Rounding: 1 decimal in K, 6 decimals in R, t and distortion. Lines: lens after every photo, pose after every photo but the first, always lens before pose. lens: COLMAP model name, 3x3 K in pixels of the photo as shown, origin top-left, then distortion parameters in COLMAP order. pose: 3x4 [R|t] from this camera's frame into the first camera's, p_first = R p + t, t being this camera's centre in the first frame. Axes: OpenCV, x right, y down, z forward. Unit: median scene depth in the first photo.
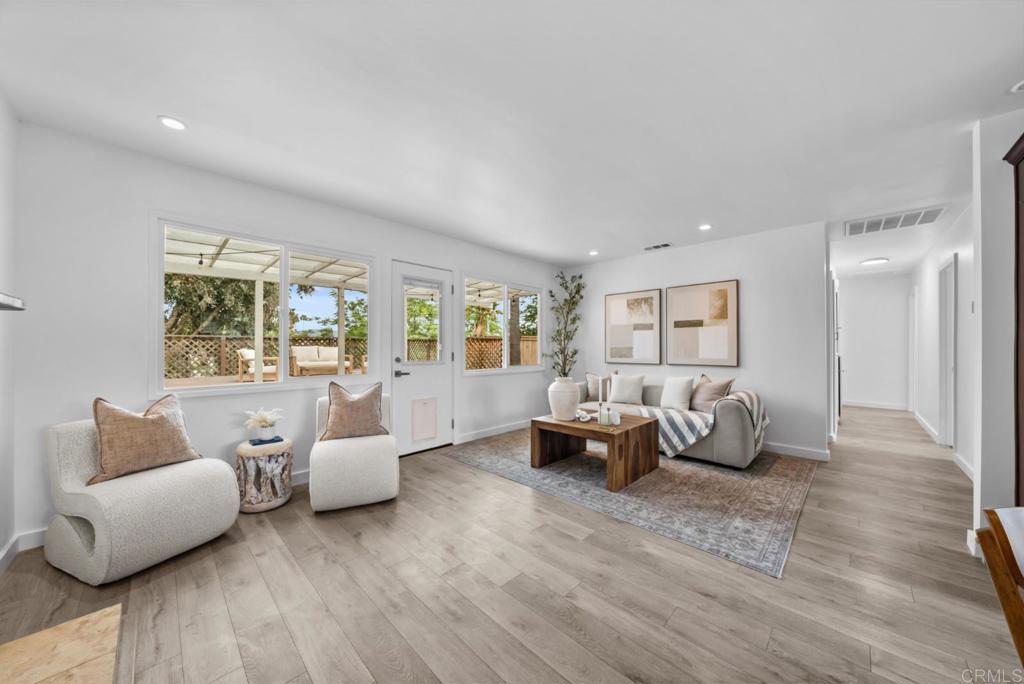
lens RADIAL K [[353.1, 0, 509.6], [0, 353.1, 344.3], [0, 0, 1]] dist [-0.002185, -0.000133]
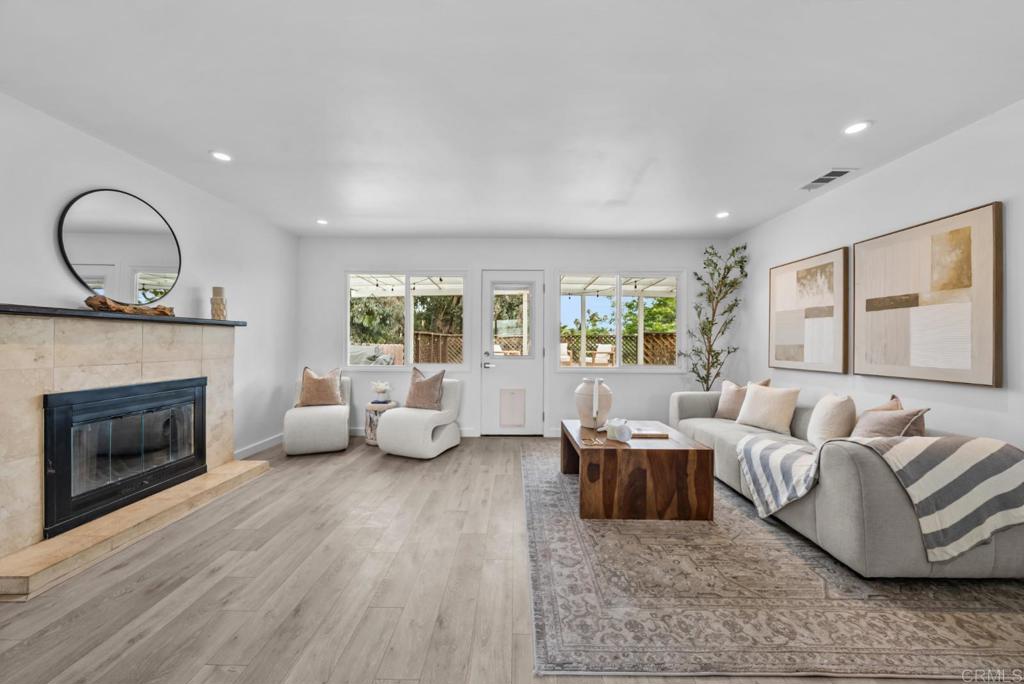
lens RADIAL K [[353.1, 0, 509.6], [0, 353.1, 344.3], [0, 0, 1]] dist [-0.002185, -0.000133]
pose [[0.692717, 0.005882, -0.721186, 0.528127], [-0.000080, 0.999967, 0.008079, 0.002427], [0.721210, -0.005539, 0.692694, 0.205917]]
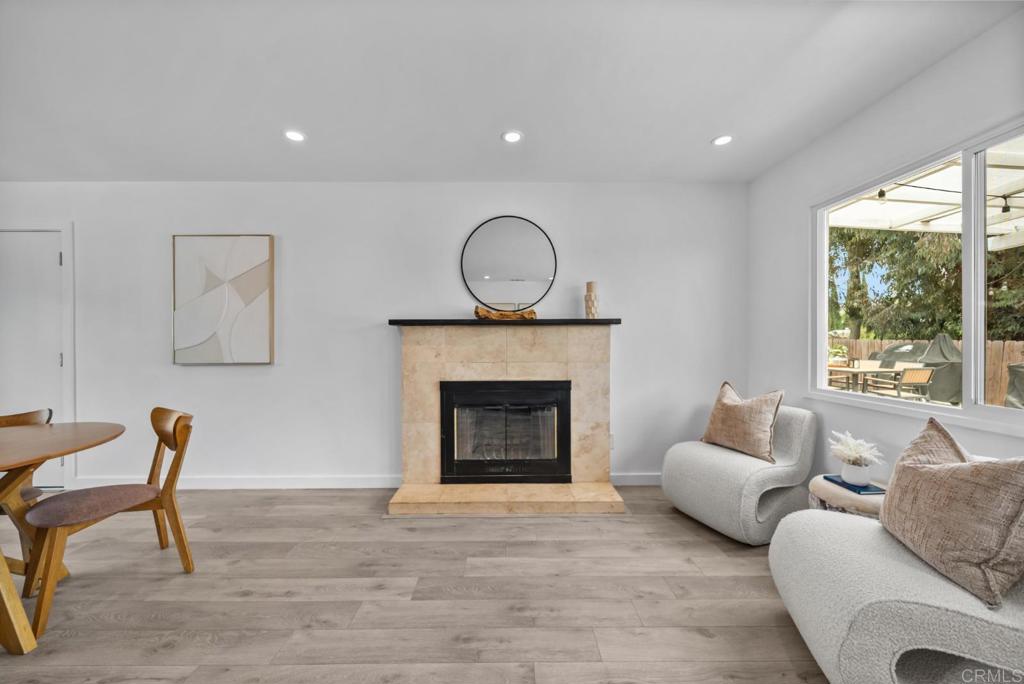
lens RADIAL K [[353.1, 0, 509.6], [0, 353.1, 344.3], [0, 0, 1]] dist [-0.002185, -0.000133]
pose [[-0.704668, 0.005100, -0.709519, 0.148425], [0.005572, 0.999983, 0.001653, 0.003444], [0.709515, -0.002789, -0.704685, 0.638218]]
